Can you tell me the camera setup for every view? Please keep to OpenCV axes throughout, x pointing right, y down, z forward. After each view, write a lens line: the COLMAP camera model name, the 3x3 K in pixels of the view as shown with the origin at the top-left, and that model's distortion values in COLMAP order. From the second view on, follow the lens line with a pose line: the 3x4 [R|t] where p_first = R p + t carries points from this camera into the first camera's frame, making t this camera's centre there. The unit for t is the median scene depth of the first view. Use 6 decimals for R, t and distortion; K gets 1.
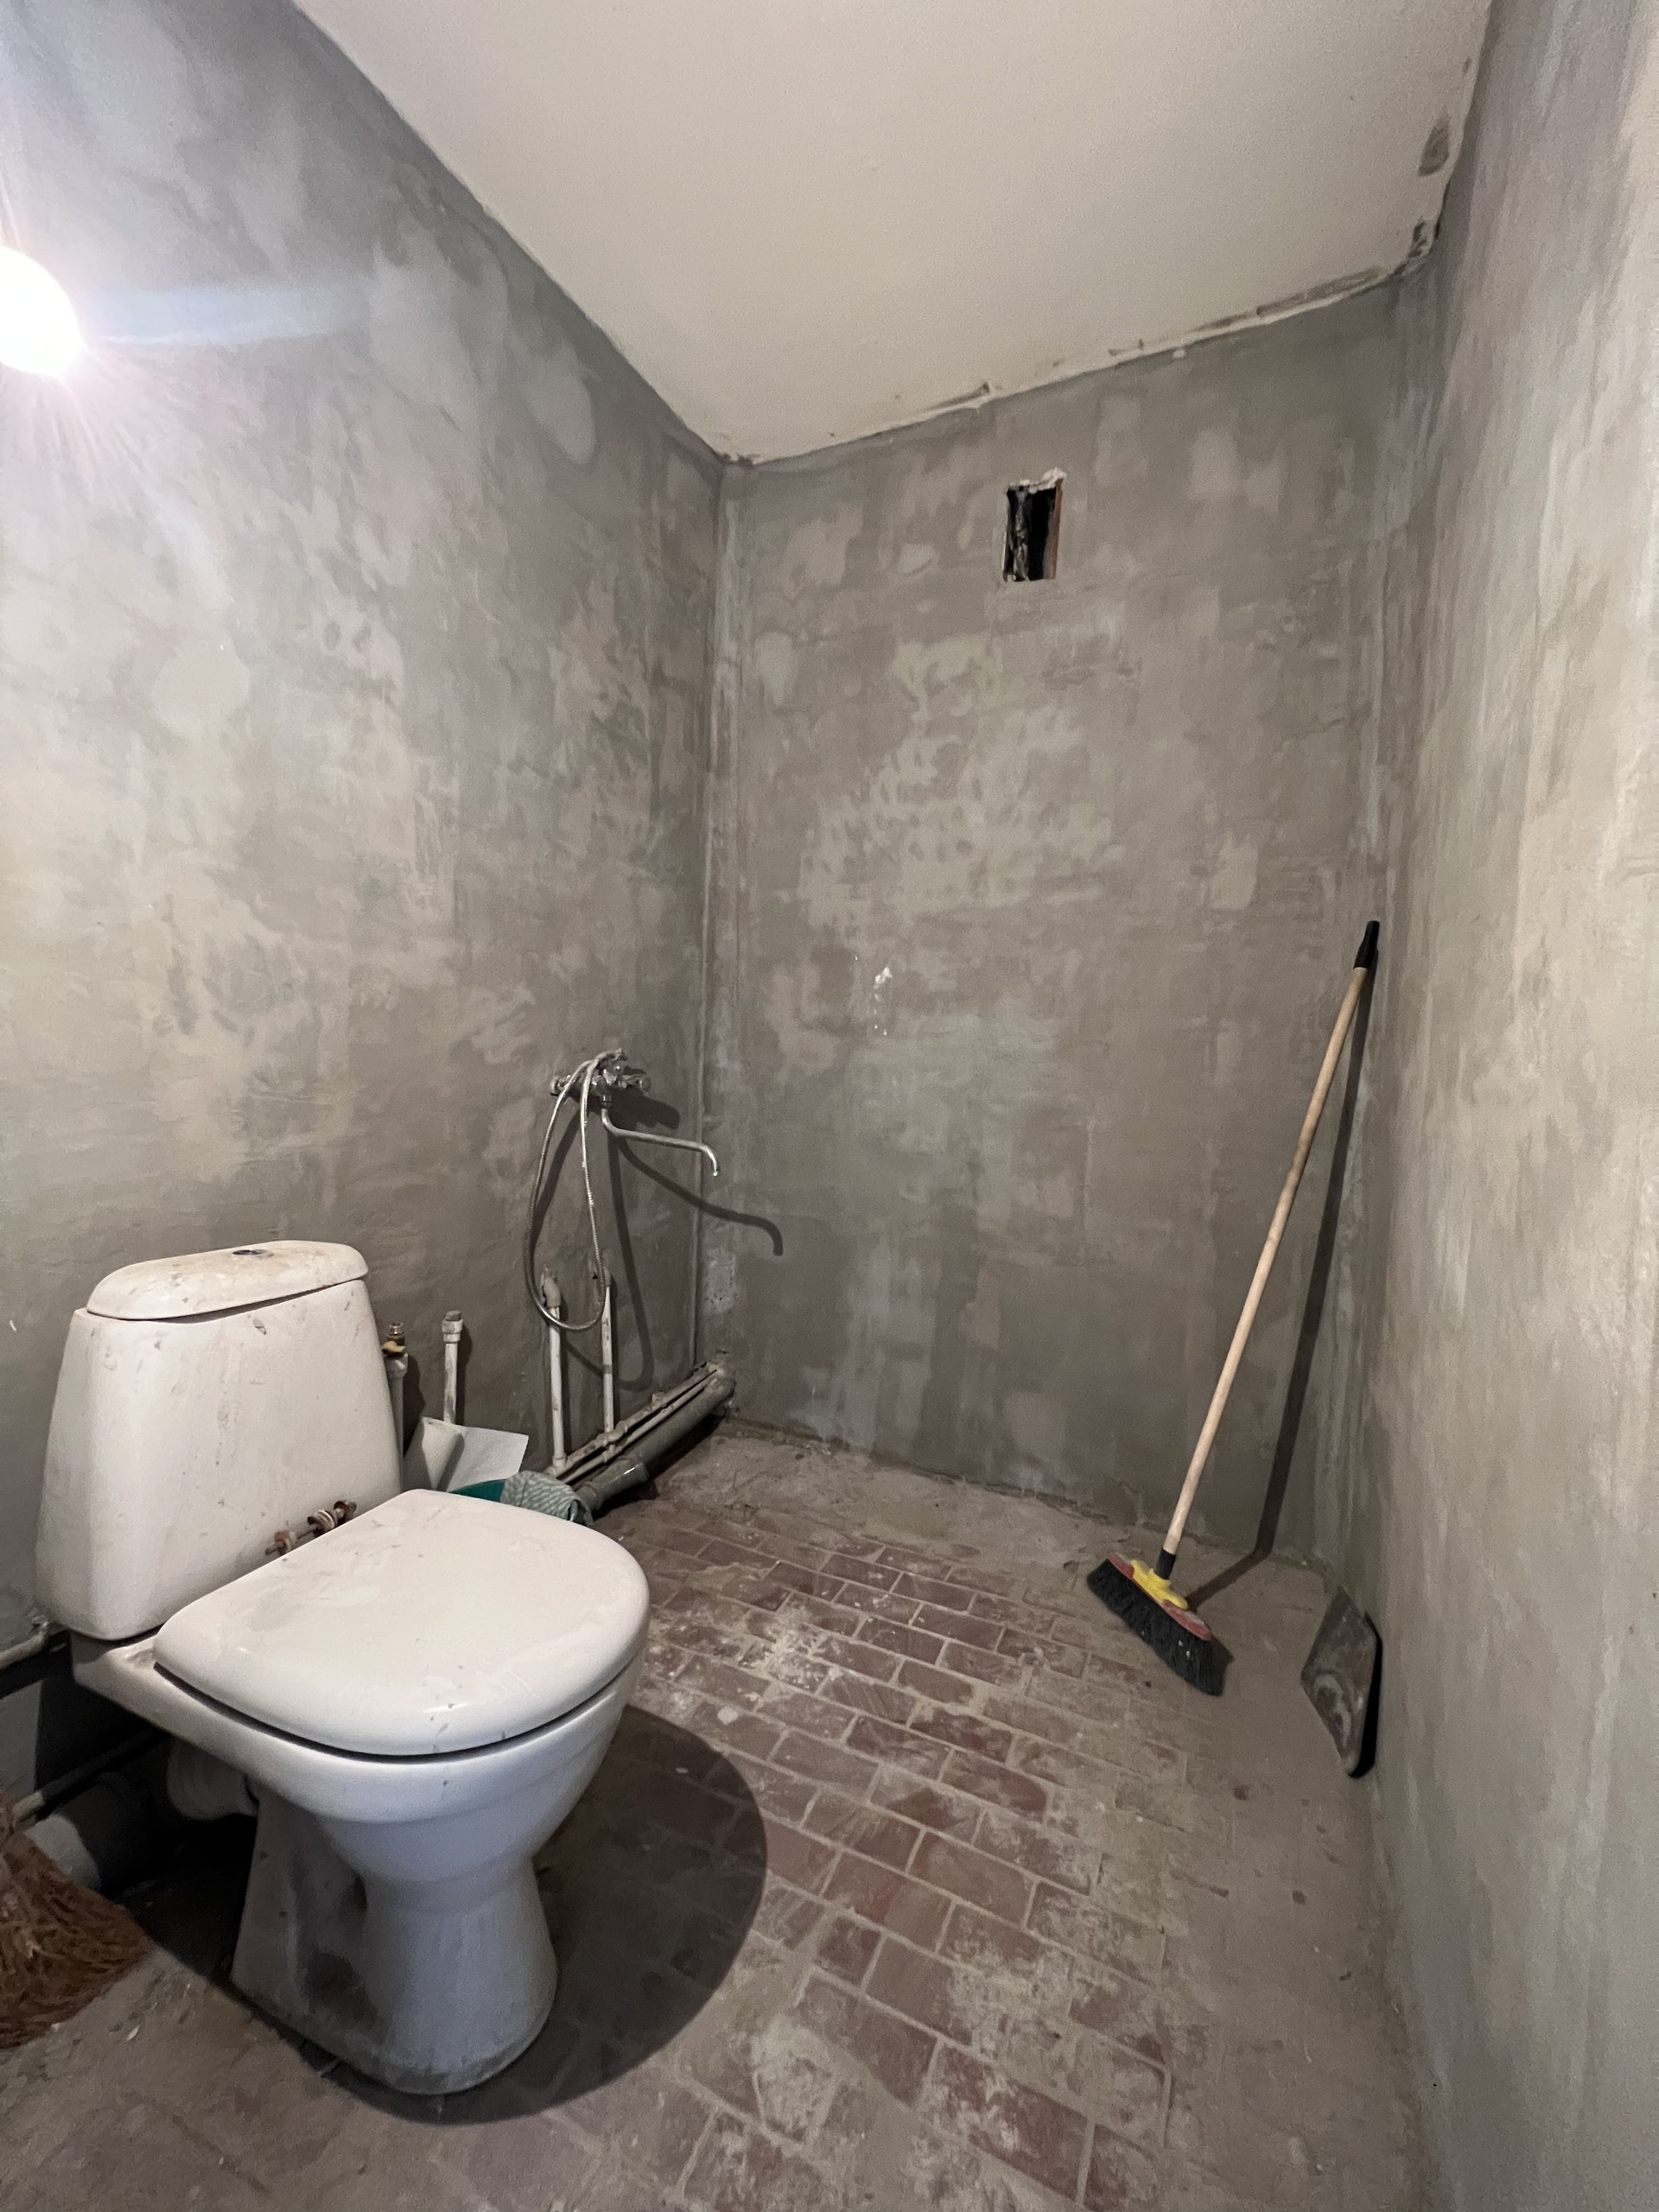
lens RADIAL K [[875.5, 0, 831.7], [0, 875.5, 1098.7], [0, 0, 1]] dist [0.000090, 0.000184]
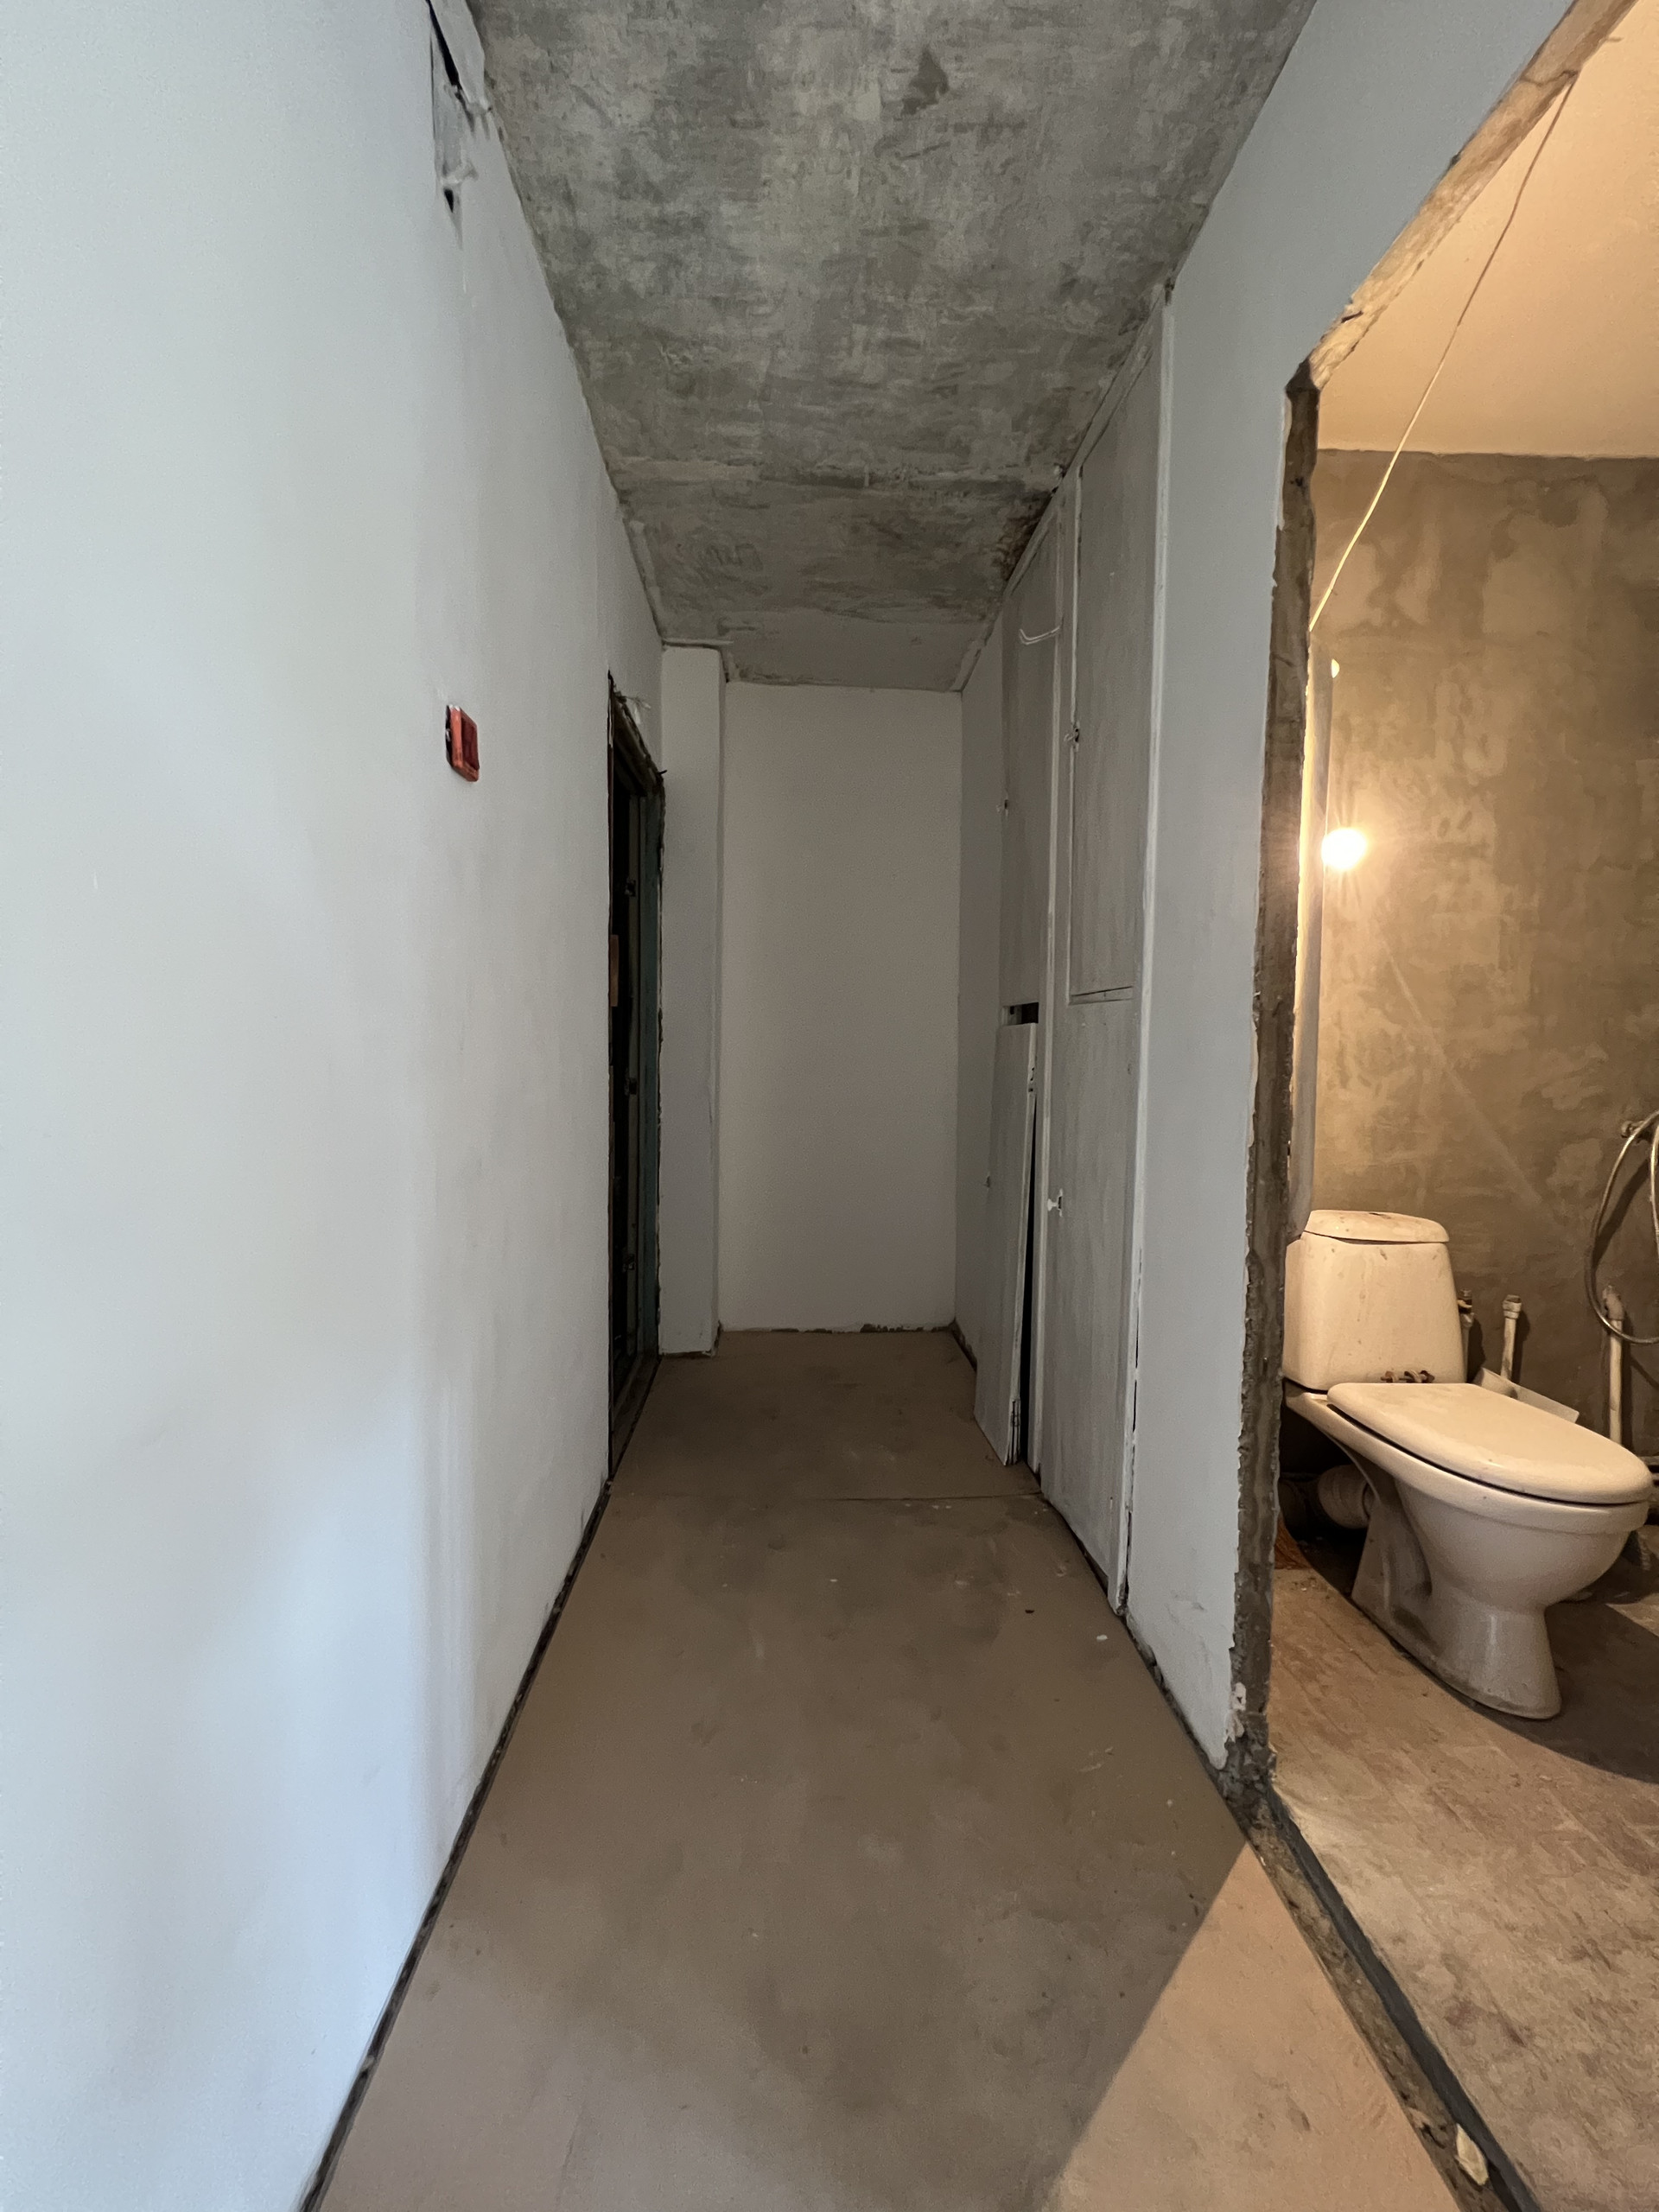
lens RADIAL K [[875.5, 0, 831.7], [0, 875.5, 1098.7], [0, 0, 1]] dist [0.000090, 0.000184]
pose [[0.456693, 0.024044, -0.889300, 0.297664], [-0.052390, 0.998627, 0.000095, 0.000060], [0.888081, 0.046547, 0.457325, -0.596934]]
